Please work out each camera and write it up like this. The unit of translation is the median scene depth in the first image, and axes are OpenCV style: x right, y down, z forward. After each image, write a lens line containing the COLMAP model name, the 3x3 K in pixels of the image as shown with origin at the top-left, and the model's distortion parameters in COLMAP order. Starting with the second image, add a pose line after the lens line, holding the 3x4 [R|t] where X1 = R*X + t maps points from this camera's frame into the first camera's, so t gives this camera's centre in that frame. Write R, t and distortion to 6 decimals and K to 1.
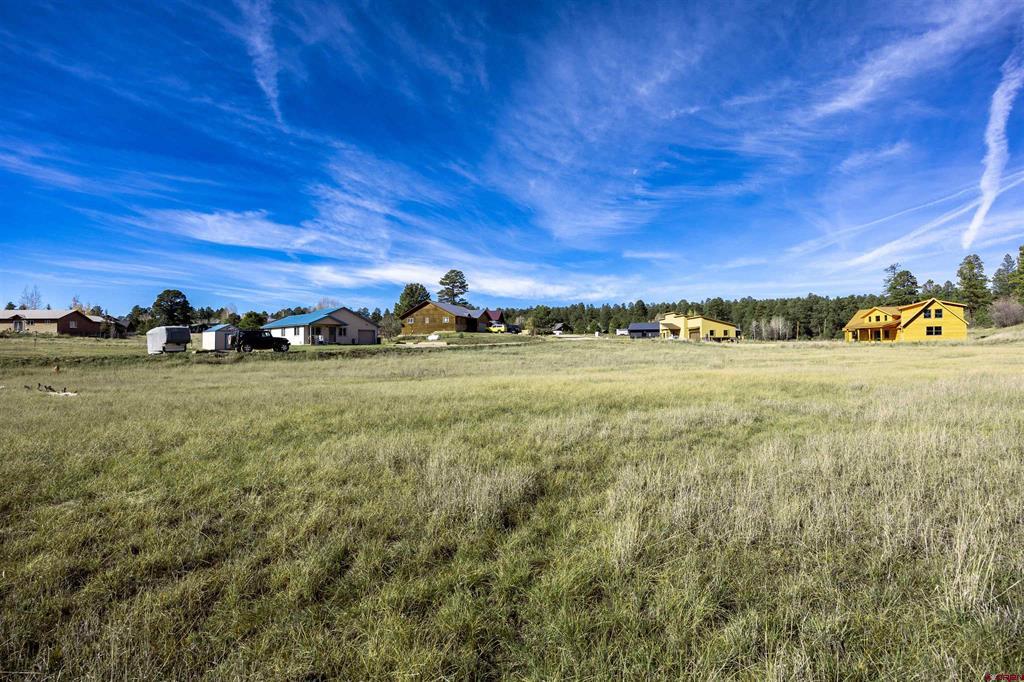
lens RADIAL K [[524.4, 0, 517.4], [0, 524.4, 335.5], [0, 0, 1]] dist [-0.010879, 0.000694]
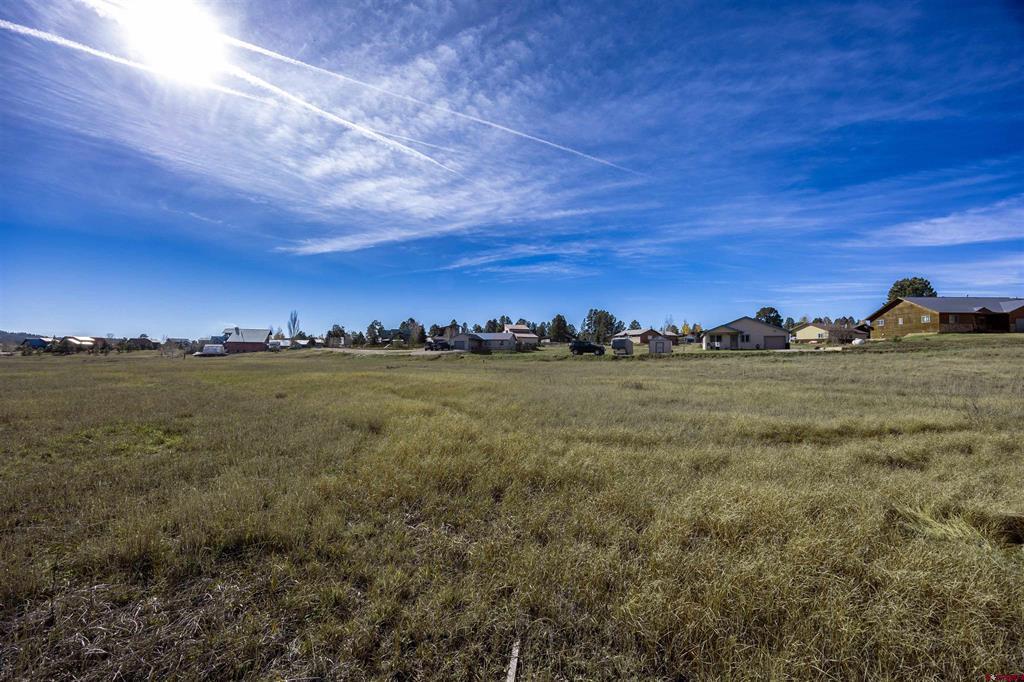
lens RADIAL K [[390.7, 0, 508.2], [0, 390.7, 348.6], [0, 0, 1]] dist [-0.002633, -0.000280]
pose [[0.247619, 0.001900, -0.968856, 0.330542], [0.019787, 0.999780, 0.007018, -0.001306], [0.968655, -0.020908, 0.247527, 0.251831]]
